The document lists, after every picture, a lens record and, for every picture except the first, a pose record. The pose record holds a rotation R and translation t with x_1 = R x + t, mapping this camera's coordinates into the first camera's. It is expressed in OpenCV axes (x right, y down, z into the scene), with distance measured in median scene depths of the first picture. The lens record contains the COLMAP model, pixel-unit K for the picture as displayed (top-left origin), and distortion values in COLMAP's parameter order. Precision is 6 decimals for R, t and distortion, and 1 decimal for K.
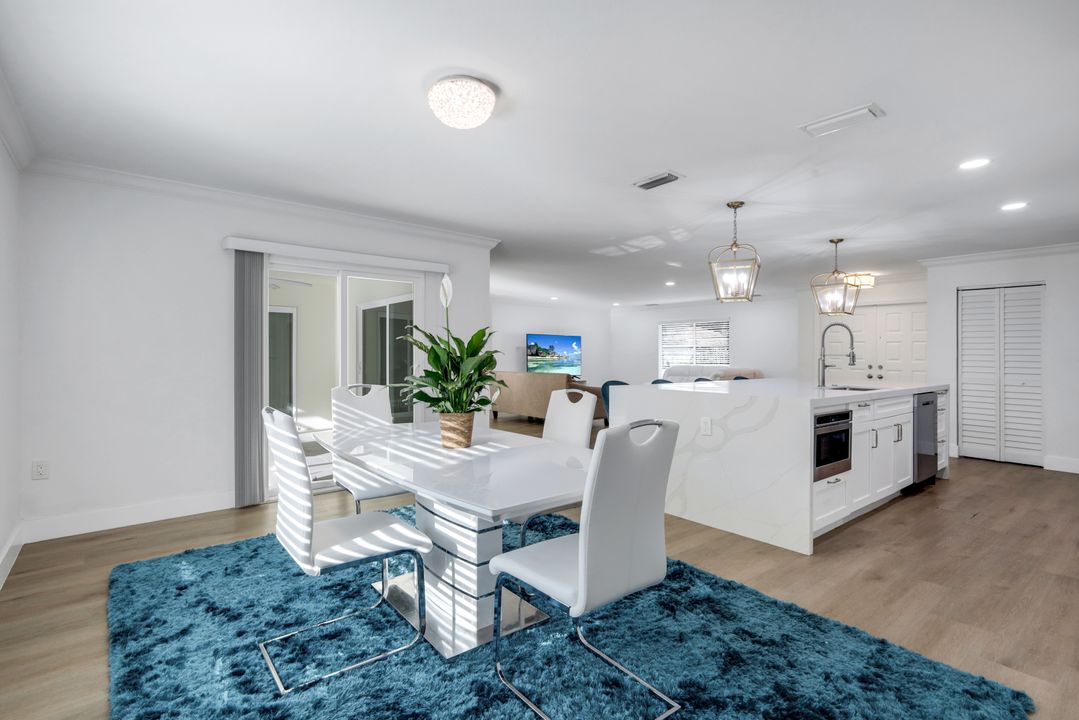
lens RADIAL K [[504.1, 0, 543.2], [0, 504.1, 351.7], [0, 0, 1]] dist [0.015046, -0.001883]
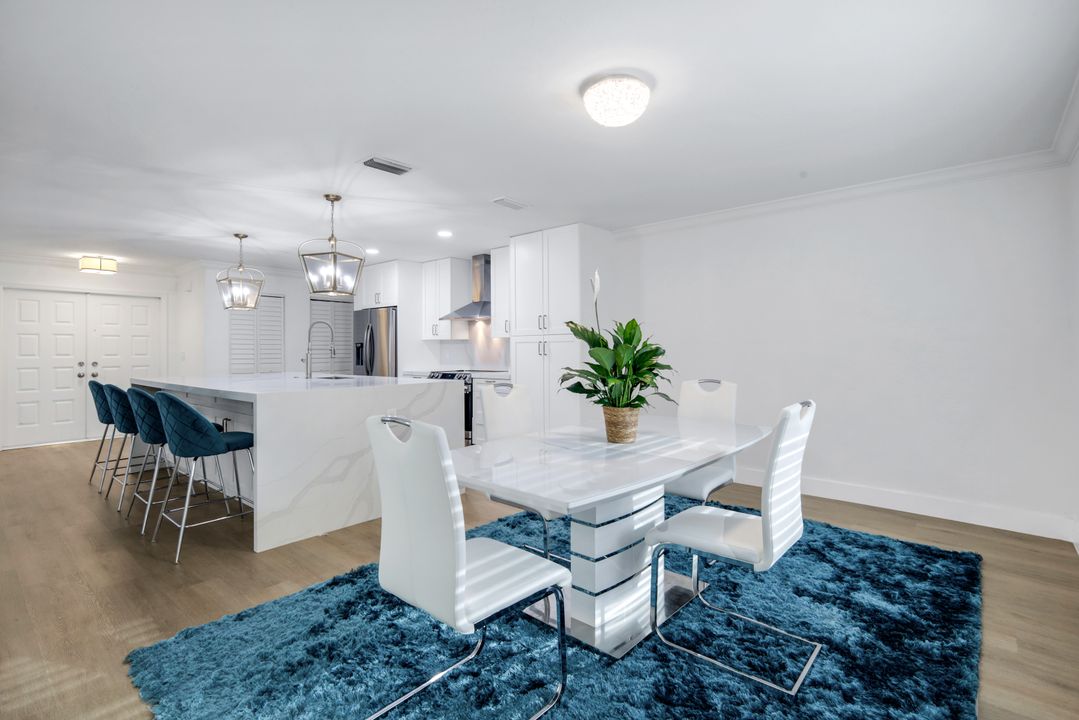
lens RADIAL K [[504.1, 0, 539.3], [0, 504.1, 344.3], [0, 0, 1]] dist [0.015046, -0.001883]
pose [[-0.163945, 0.003403, 0.986464, -0.498943], [-0.002746, 0.999989, -0.003906, -0.003198], [-0.986466, -0.003349, -0.163934, 0.585328]]
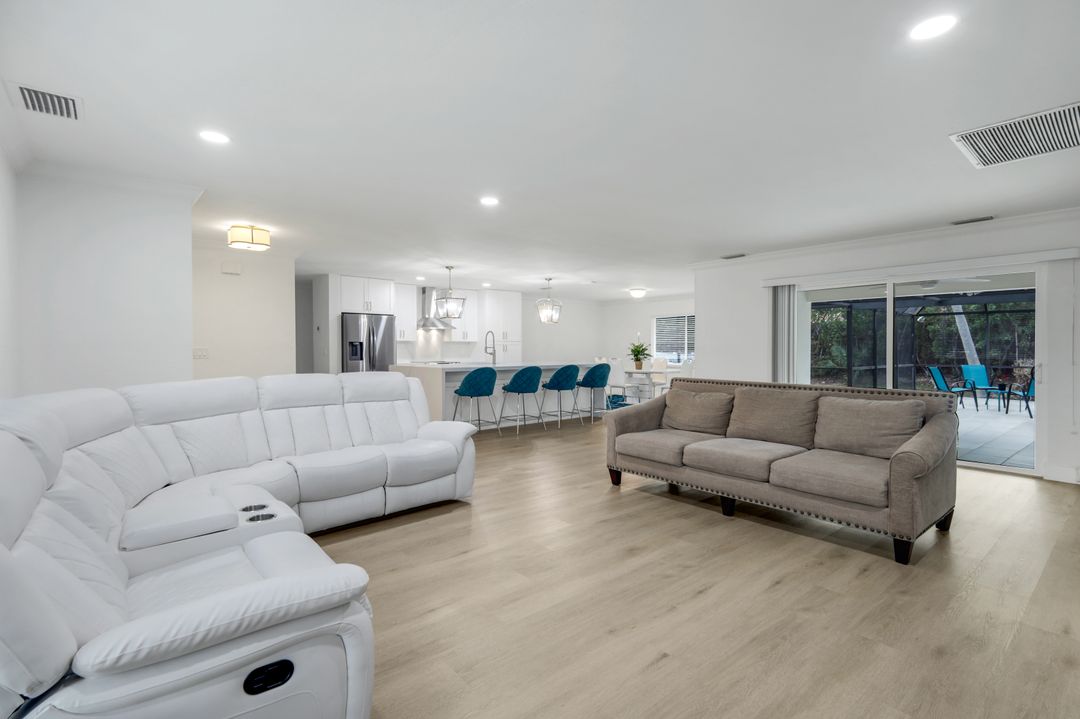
lens RADIAL K [[504.5, 0, 543.0], [0, 504.5, 357.6], [0, 0, 1]] dist [0.015046, -0.001883]
pose [[-0.999312, -0.010527, -0.035551, 0.373248], [-0.011120, 0.999801, 0.016545, 0.003644], [0.035370, 0.016929, -0.999231, 2.397402]]
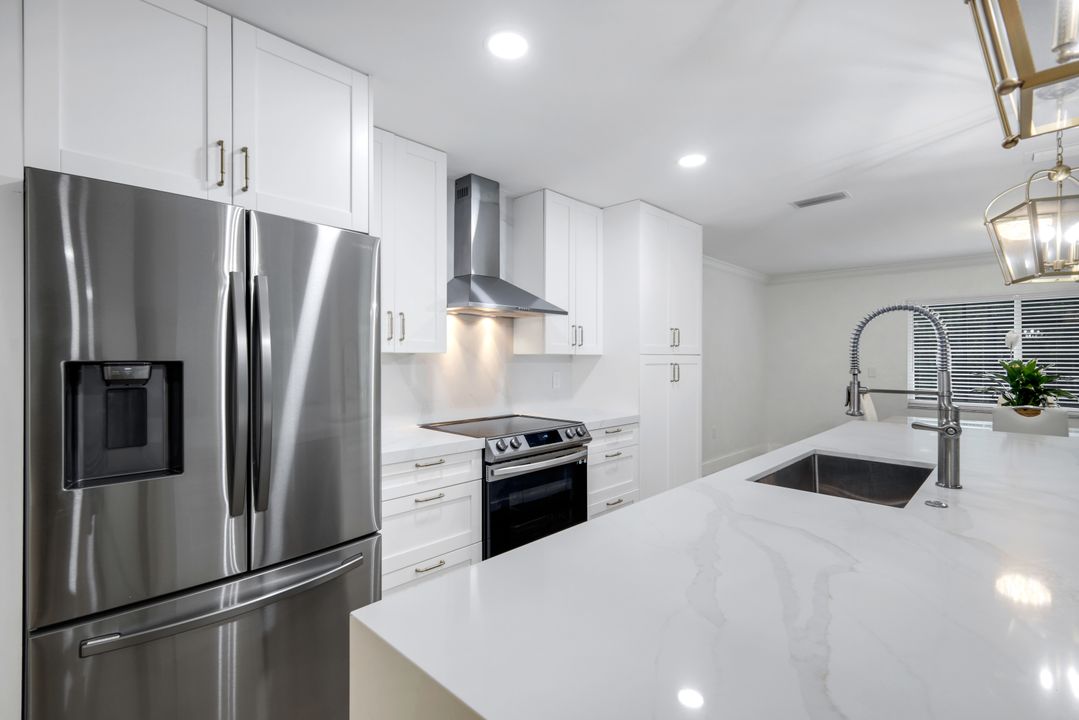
lens RADIAL K [[504.1, 0, 537.6], [0, 504.1, 364.2], [0, 0, 1]] dist [0.015046, -0.001883]
pose [[-0.994066, -0.008072, -0.108477, 0.720877], [-0.008680, 0.999949, 0.005137, -0.013058], [0.108430, 0.006048, -0.994086, 1.109219]]
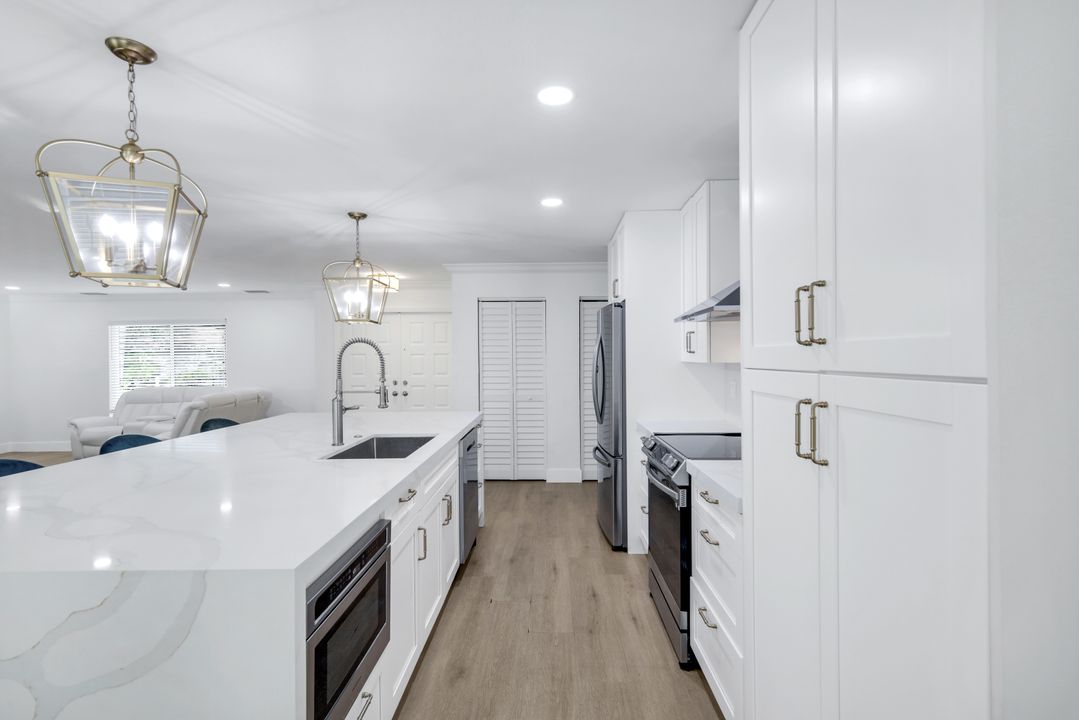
lens RADIAL K [[504.1, 0, 539.7], [0, 504.1, 353.0], [0, 0, 1]] dist [0.015046, -0.001883]
pose [[0.646821, -0.009264, 0.762585, 0.217644], [0.010570, 0.999939, 0.003181, -0.033140], [-0.762568, 0.006003, 0.646880, 0.375997]]
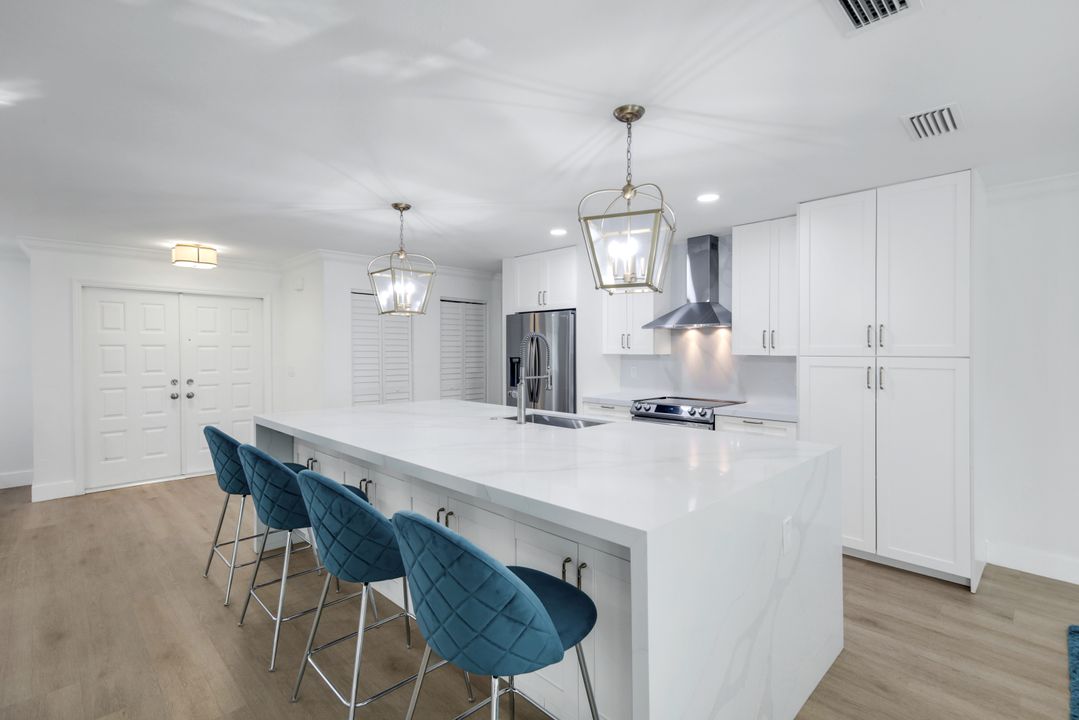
lens RADIAL K [[504.1, 0, 542.5], [0, 504.1, 356.7], [0, 0, 1]] dist [0.015046, -0.001883]
pose [[-0.087040, -0.021483, 0.995973, -0.116177], [-0.007624, 0.999753, 0.020898, -0.033601], [-0.996176, -0.005775, -0.087182, 0.870421]]
